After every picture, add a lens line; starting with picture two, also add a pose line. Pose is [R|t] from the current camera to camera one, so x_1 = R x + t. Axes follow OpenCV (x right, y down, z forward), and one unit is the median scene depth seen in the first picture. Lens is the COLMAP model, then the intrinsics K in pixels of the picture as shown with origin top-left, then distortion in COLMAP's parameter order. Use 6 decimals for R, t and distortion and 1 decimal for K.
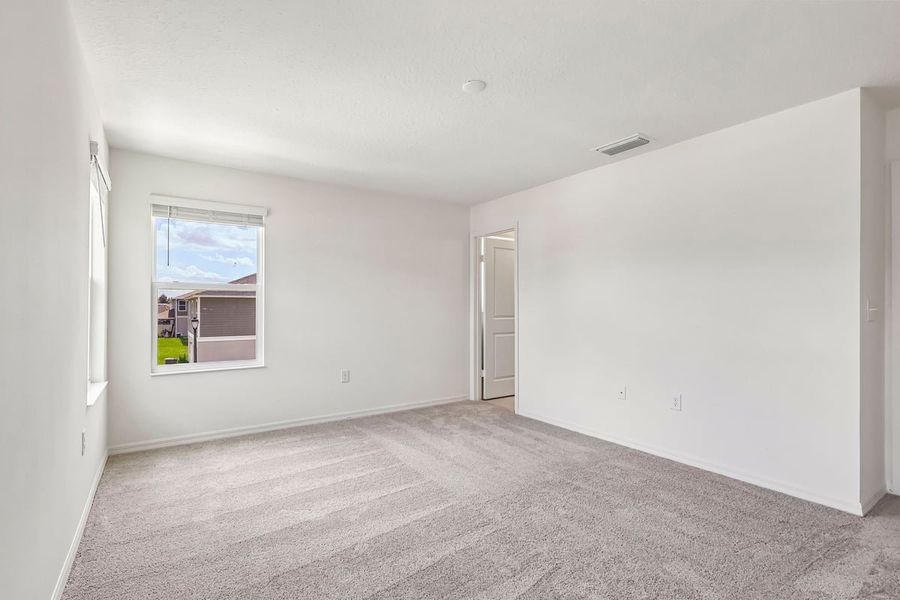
lens RADIAL K [[423.5, 0, 451.4], [0, 423.5, 302.7], [0, 0, 1]] dist [-0.009279, -0.000115]
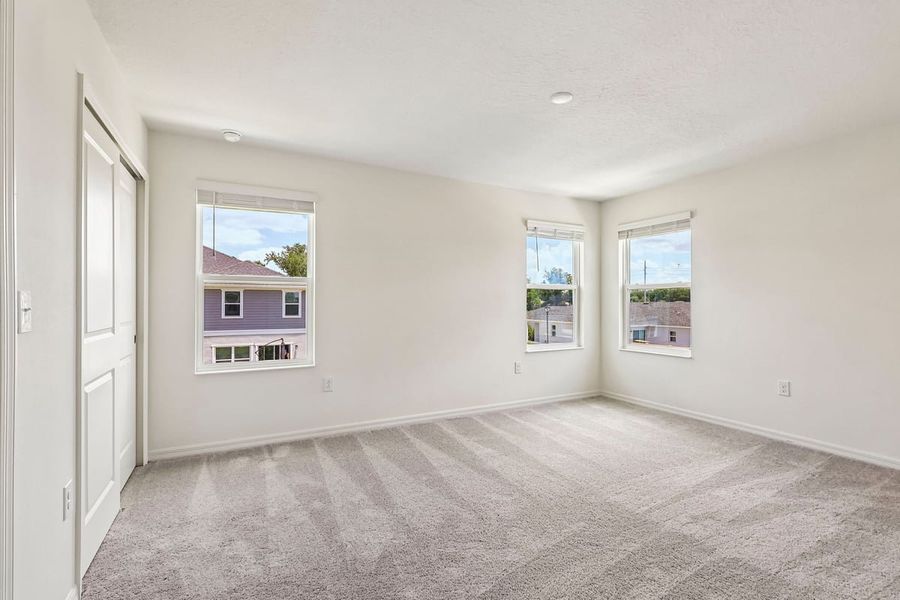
lens RADIAL K [[423.5, 0, 451.4], [0, 423.5, 302.7], [0, 0, 1]] dist [-0.009279, -0.000115]
pose [[-0.115173, -0.000093, -0.993345, 0.701566], [0.006106, 0.999981, -0.000801, 0.007452], [0.993327, -0.006158, -0.115171, 0.518481]]
